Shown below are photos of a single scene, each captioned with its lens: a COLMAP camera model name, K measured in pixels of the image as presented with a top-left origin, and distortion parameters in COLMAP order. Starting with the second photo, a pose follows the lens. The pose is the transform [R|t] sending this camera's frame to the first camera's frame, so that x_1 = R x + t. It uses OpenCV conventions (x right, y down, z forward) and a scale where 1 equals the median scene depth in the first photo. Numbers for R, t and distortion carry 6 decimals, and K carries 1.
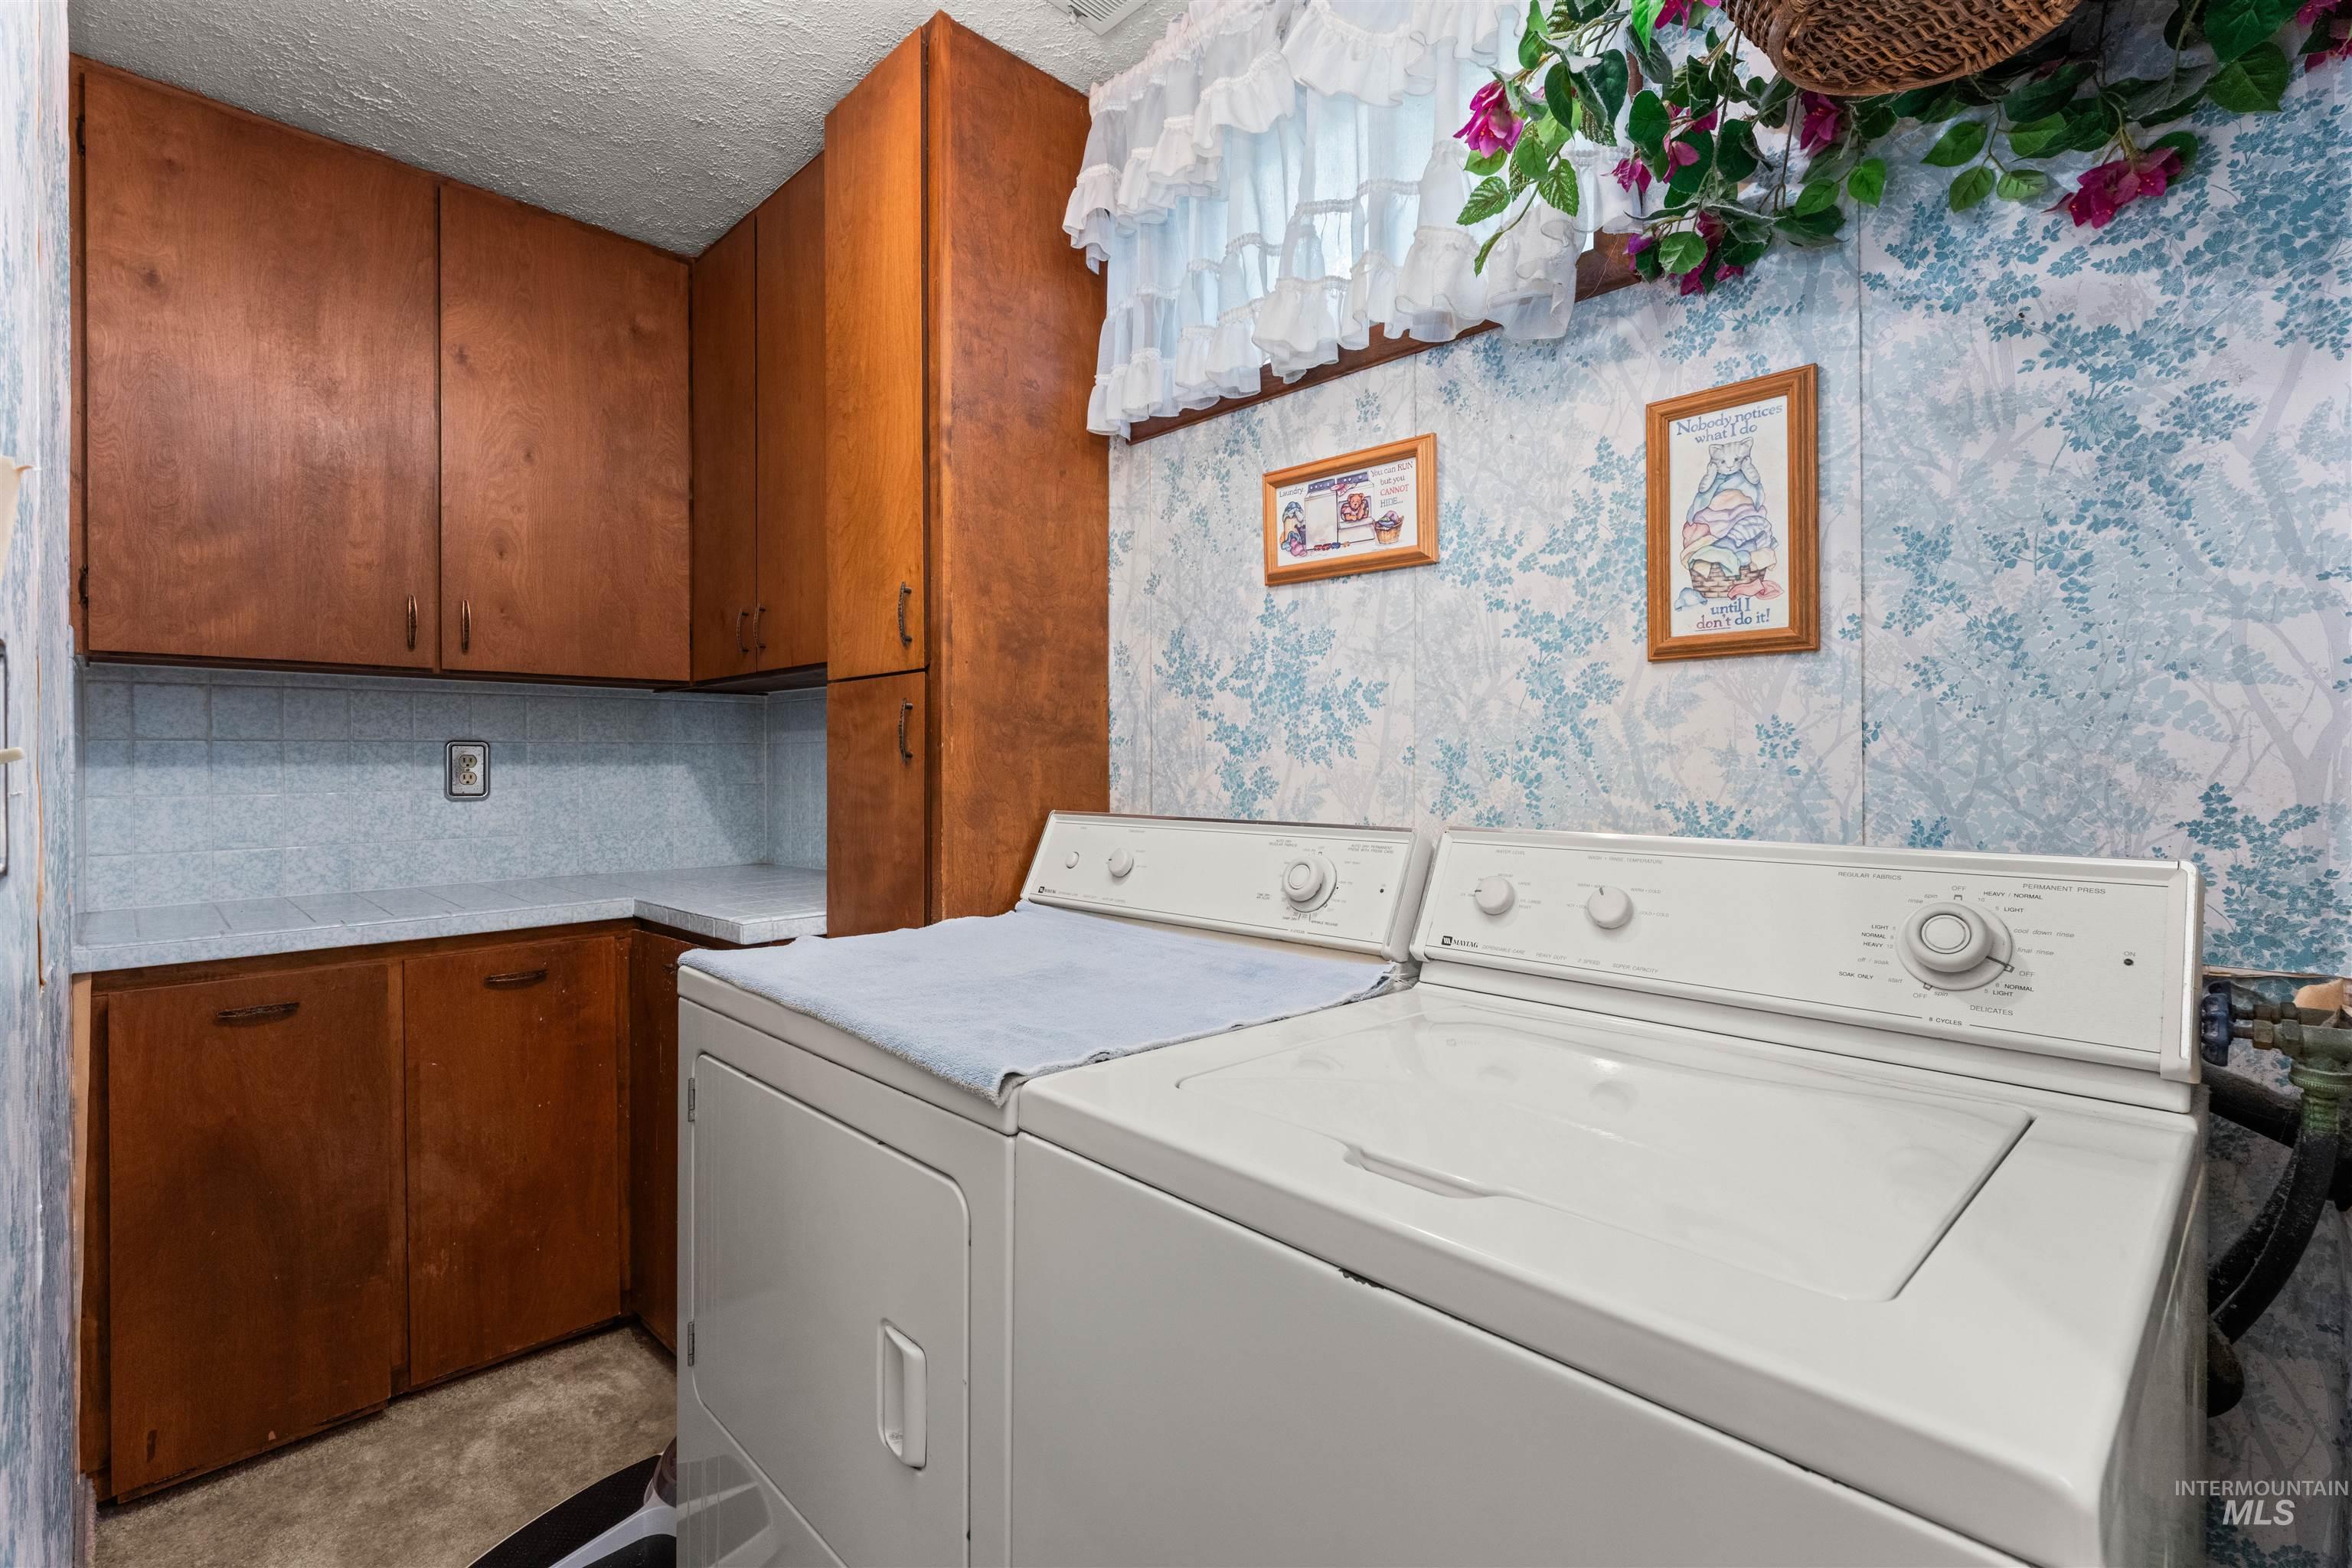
lens RADIAL K [[1050.1, 0, 1170.8], [0, 1050.1, 774.1], [0, 0, 1]] dist [-0.001963, 0.000281]
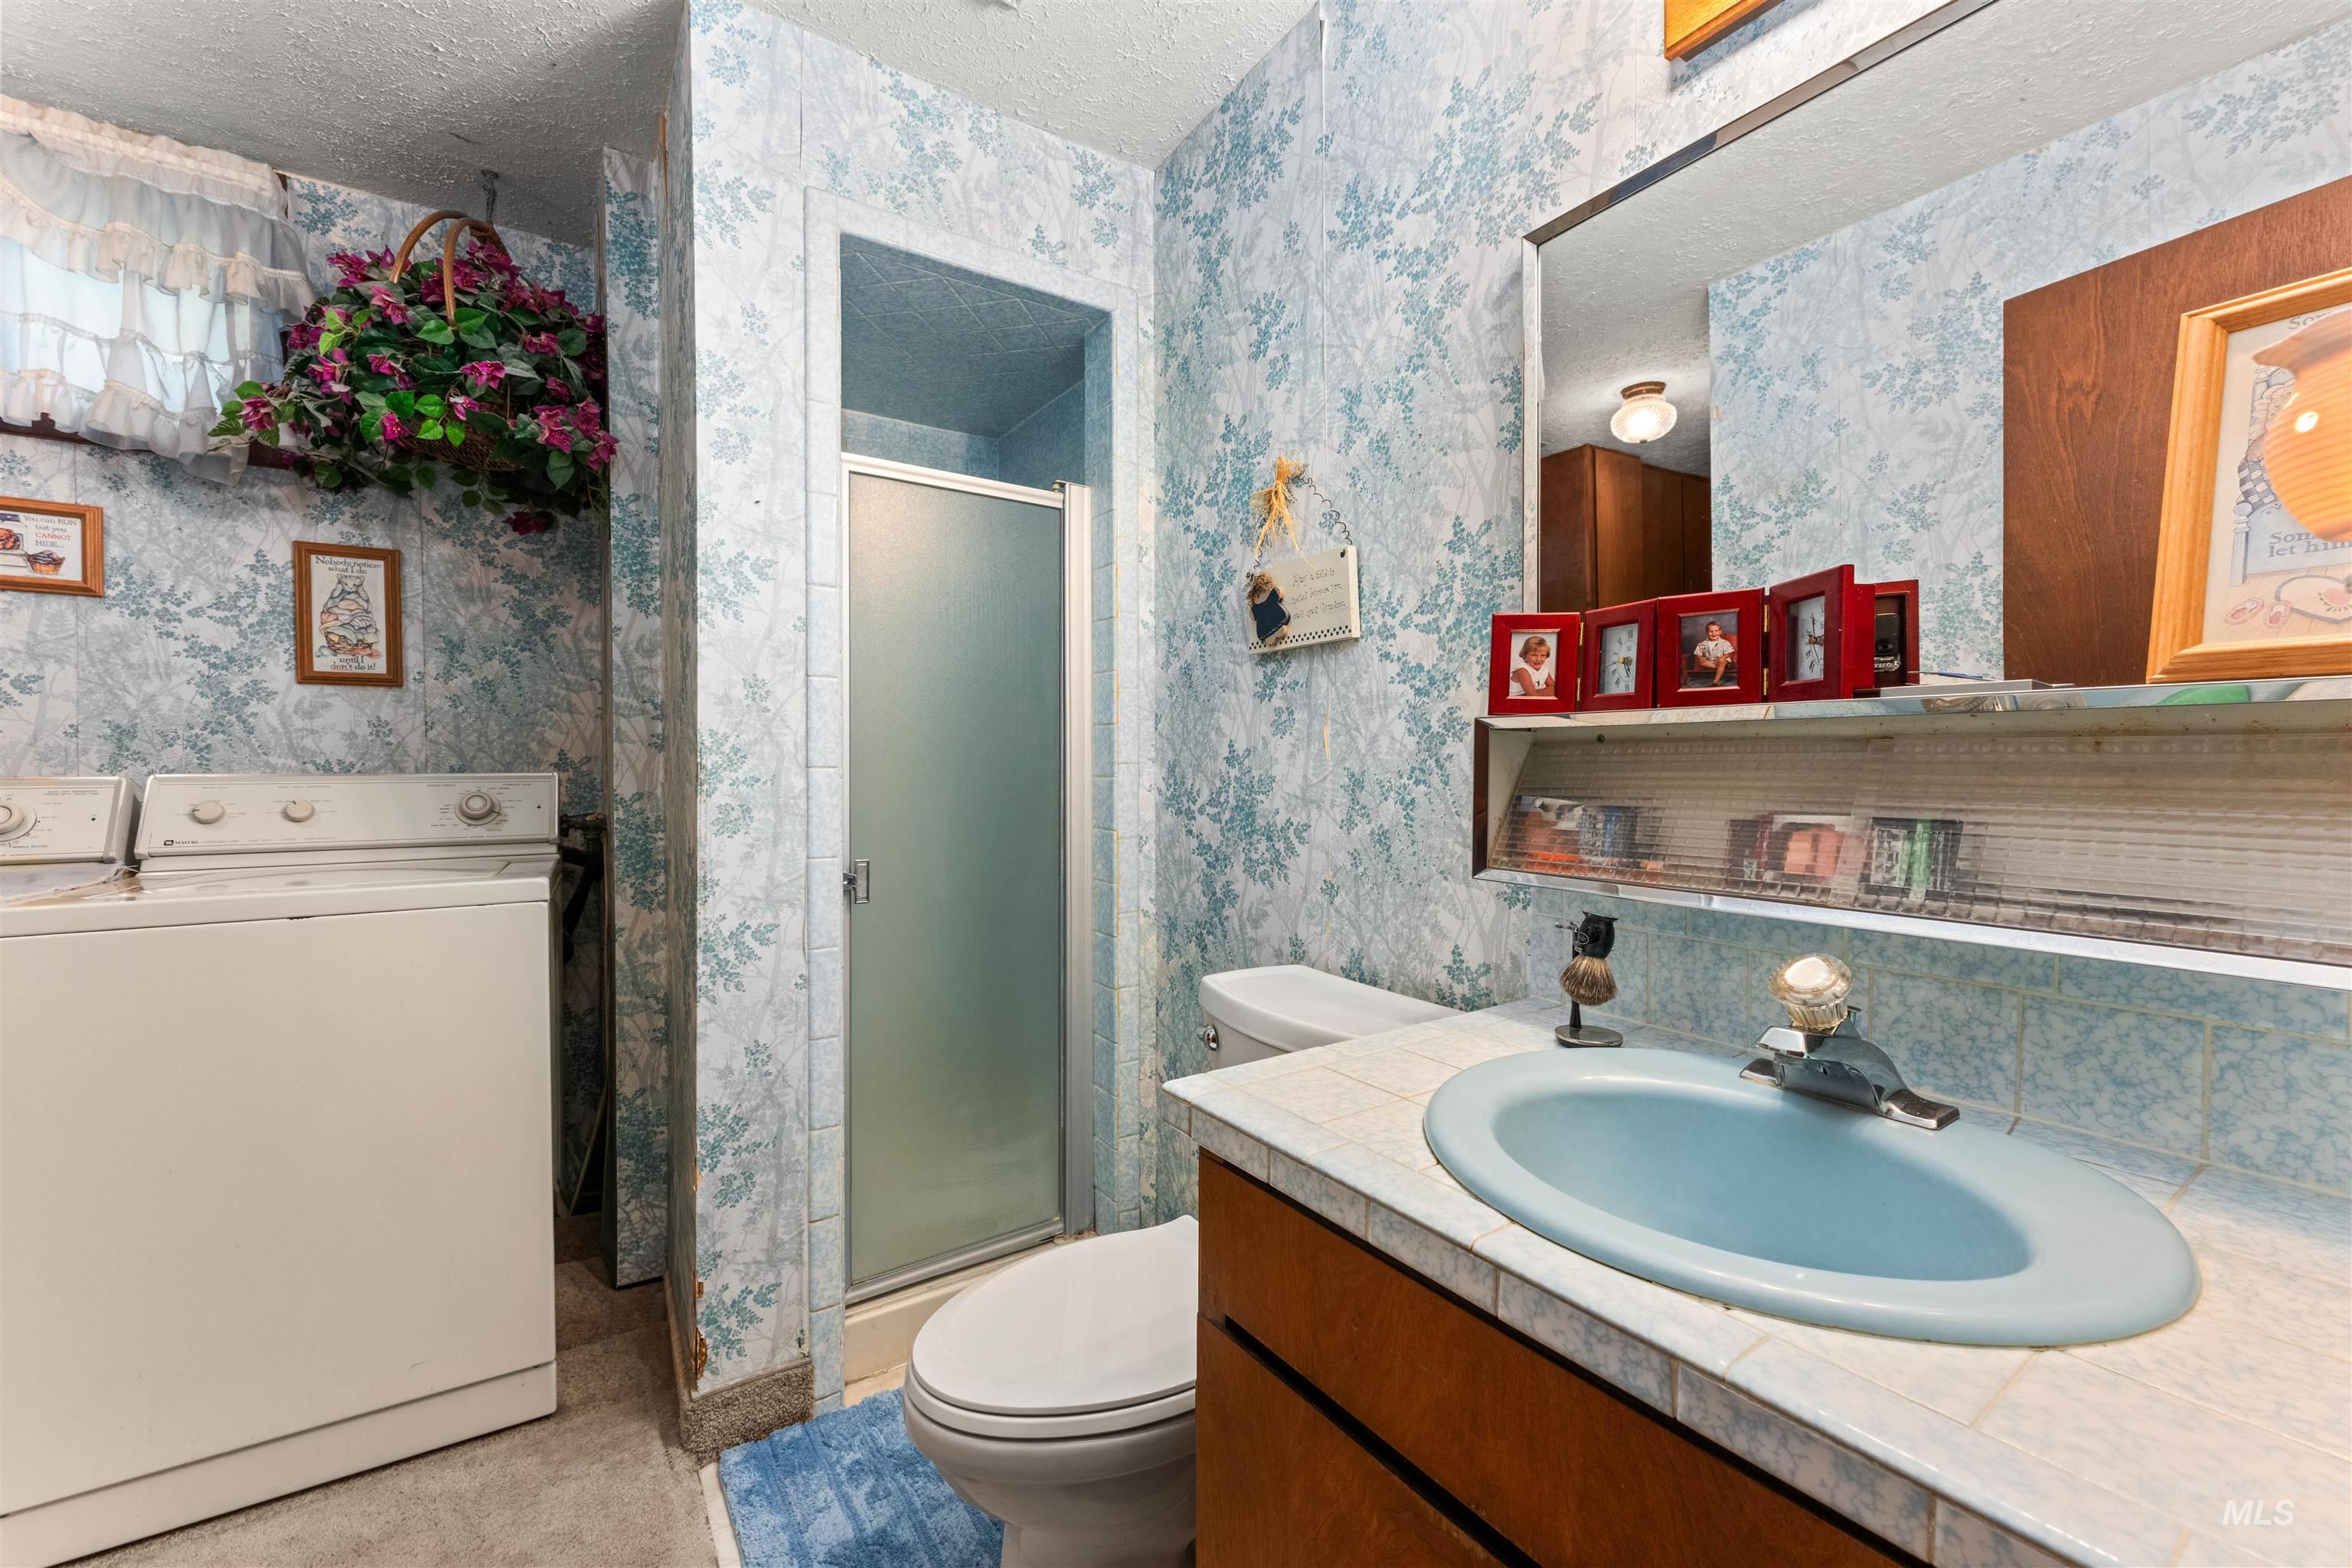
lens RADIAL K [[940.9, 0, 1168.8], [0, 940.9, 776.0], [0, 0, 1]] dist [-0.000591, -0.000893]
pose [[0.205883, -0.002229, 0.978574, -0.897097], [0.016696, 0.999860, -0.001235, 0.088454], [-0.978434, 0.016592, 0.205891, -0.875677]]
